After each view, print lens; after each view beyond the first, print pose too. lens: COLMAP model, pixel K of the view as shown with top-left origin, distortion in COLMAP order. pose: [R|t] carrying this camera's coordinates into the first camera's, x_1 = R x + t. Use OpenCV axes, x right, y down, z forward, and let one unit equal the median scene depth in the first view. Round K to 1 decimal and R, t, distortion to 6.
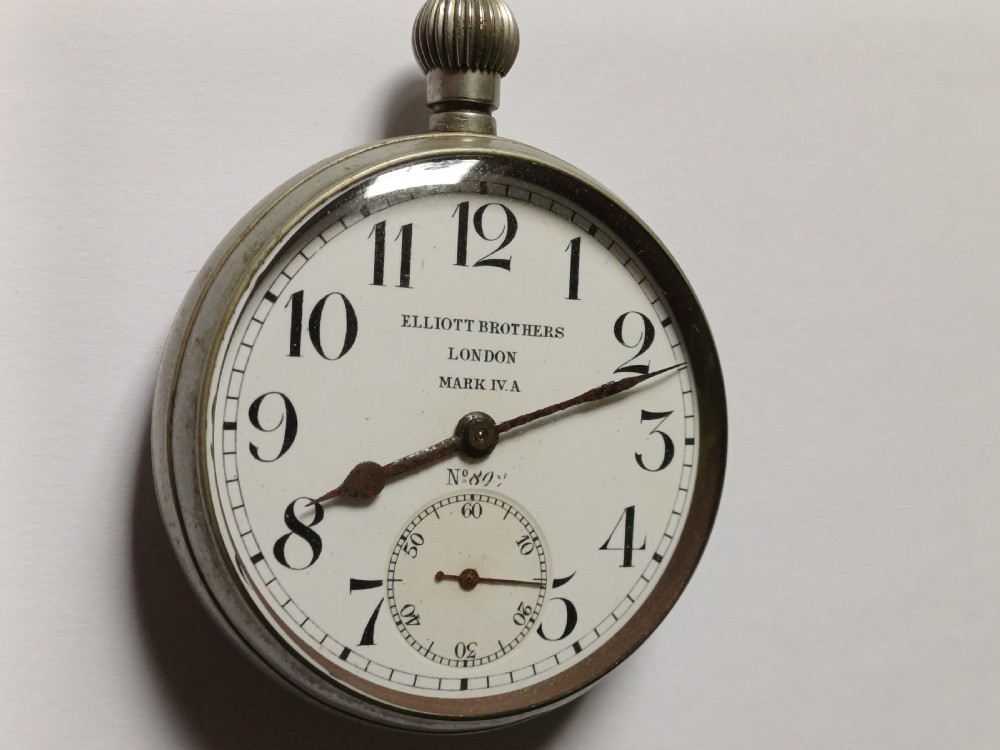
lens RADIAL K [[1515.8, 0, 499.3], [0, 1515.8, 374.4], [0, 0, 1]] dist [0.030111, 0.000000]
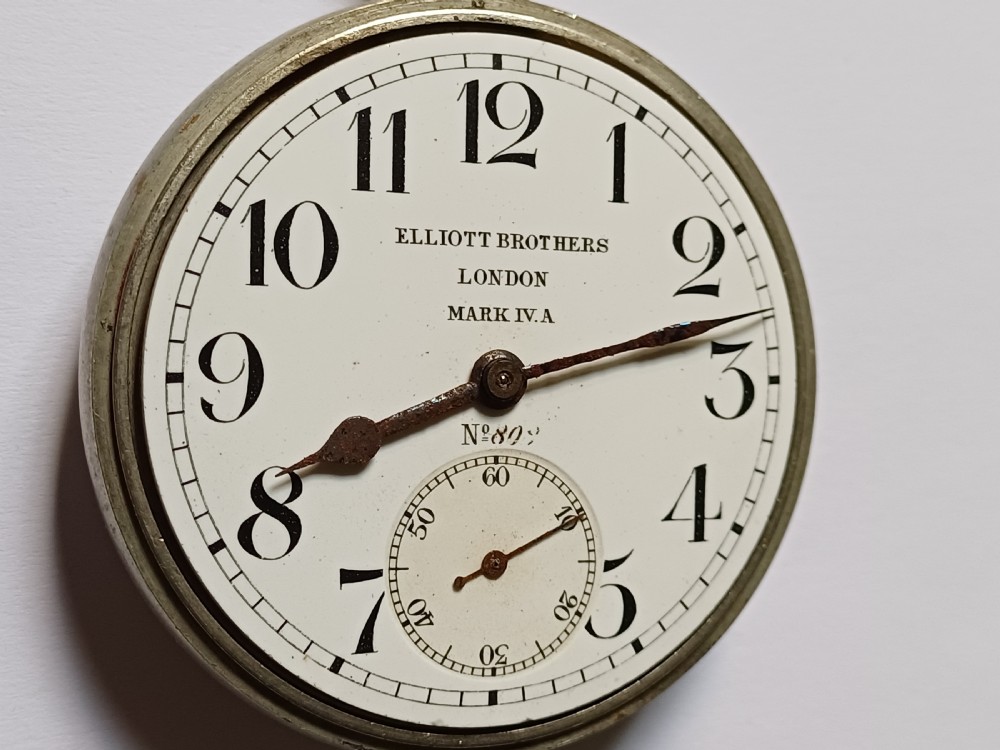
lens RADIAL K [[1515.8, 0, 500.7], [0, 1515.8, 356.0], [0, 0, 1]] dist [0.030111, 0.000000]
pose [[0.998125, -0.031073, -0.052731, 0.027518], [0.032277, 0.999234, 0.022144, 0.010502], [0.052002, -0.023805, 0.998363, 0.221793]]
